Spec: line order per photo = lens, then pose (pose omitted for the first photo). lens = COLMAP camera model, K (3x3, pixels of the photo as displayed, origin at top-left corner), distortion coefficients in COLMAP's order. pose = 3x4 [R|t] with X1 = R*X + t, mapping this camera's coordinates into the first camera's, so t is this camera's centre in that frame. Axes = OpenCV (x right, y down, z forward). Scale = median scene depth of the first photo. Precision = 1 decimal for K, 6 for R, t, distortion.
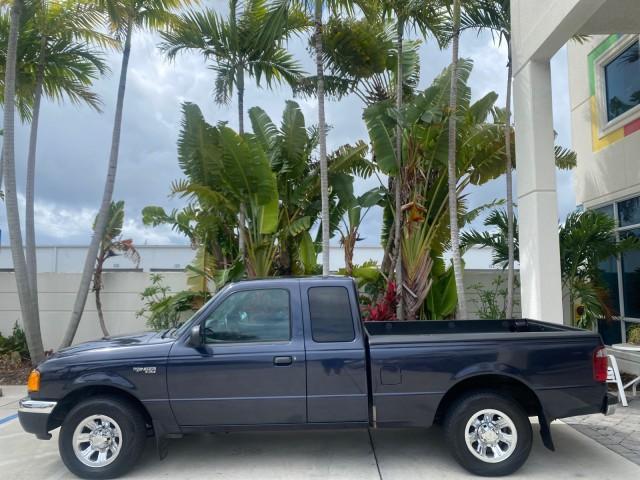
lens RADIAL K [[489.3, 0, 319.5], [0, 489.3, 240.6], [0, 0, 1]] dist [0.011799, 0.004475]
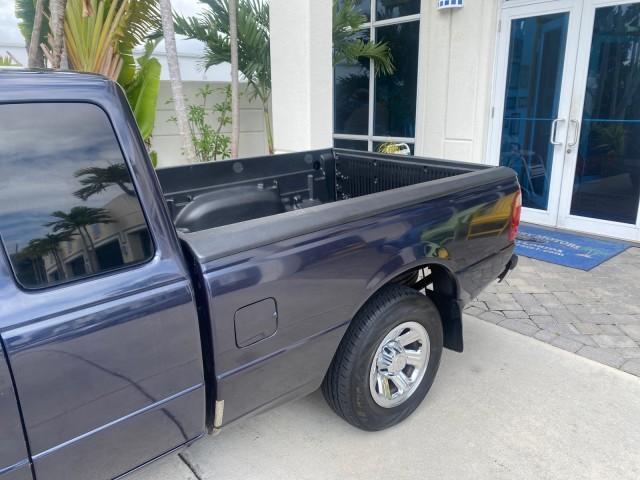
lens RADIAL K [[493.1, 0, 318.2], [0, 493.1, 233.4], [0, 0, 1]] dist [0.012947, -0.005450]
pose [[0.747322, -0.182926, 0.638786, -0.031911], [-0.053233, 0.941786, 0.331971, 0.025846], [-0.662326, -0.282093, 0.694080, 0.305662]]
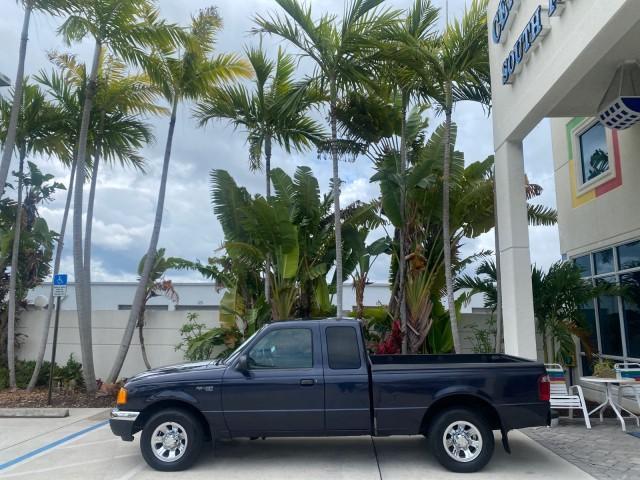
lens RADIAL K [[492.9, 0, 320.0], [0, 492.9, 240.0], [0, 0, 1]] dist [0.013494, 0.000671]
pose [[0.999597, 0.002683, -0.028244, -0.000902], [-0.004690, 0.997449, -0.071233, -0.022079], [0.027981, 0.071337, 0.997060, -0.169621]]
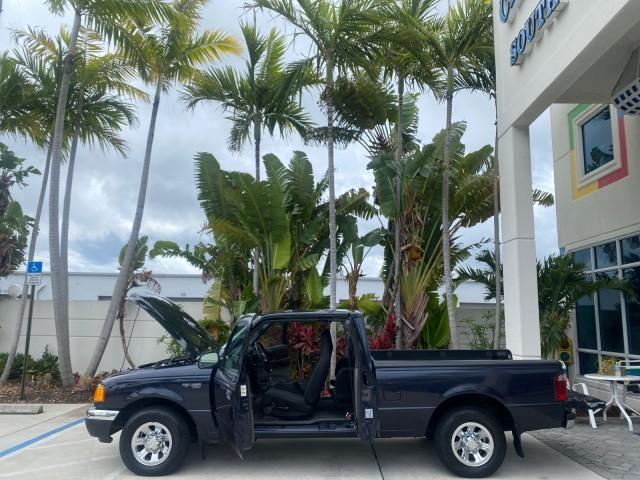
lens RADIAL K [[492.4, 0, 318.6], [0, 492.4, 241.5], [0, 0, 1]] dist [0.015839, -0.005659]
pose [[0.999850, 0.017182, 0.002149, -0.021250], [-0.017032, 0.998236, -0.056870, -0.014501], [-0.003122, 0.056824, 0.998379, -0.115629]]
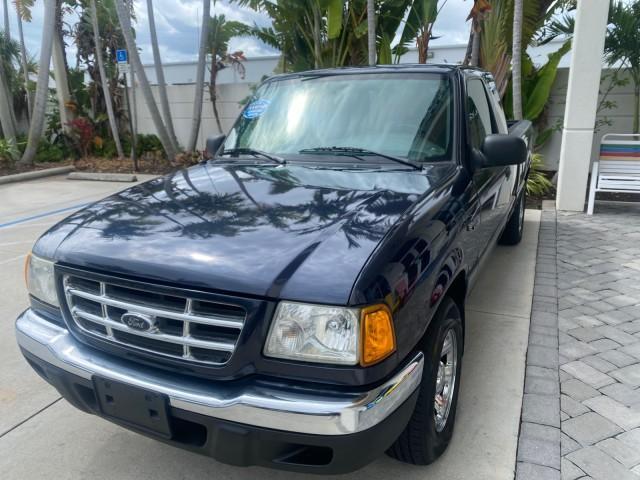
lens RADIAL K [[495.3, 0, 320.0], [0, 495.3, 240.0], [0, 0, 1]] dist [0.003042, -0.001232]
pose [[0.917556, 0.088809, -0.387562, 0.284359], [0.061612, 0.931205, 0.359251, 0.003369], [0.392804, -0.353511, 0.848961, -0.018158]]
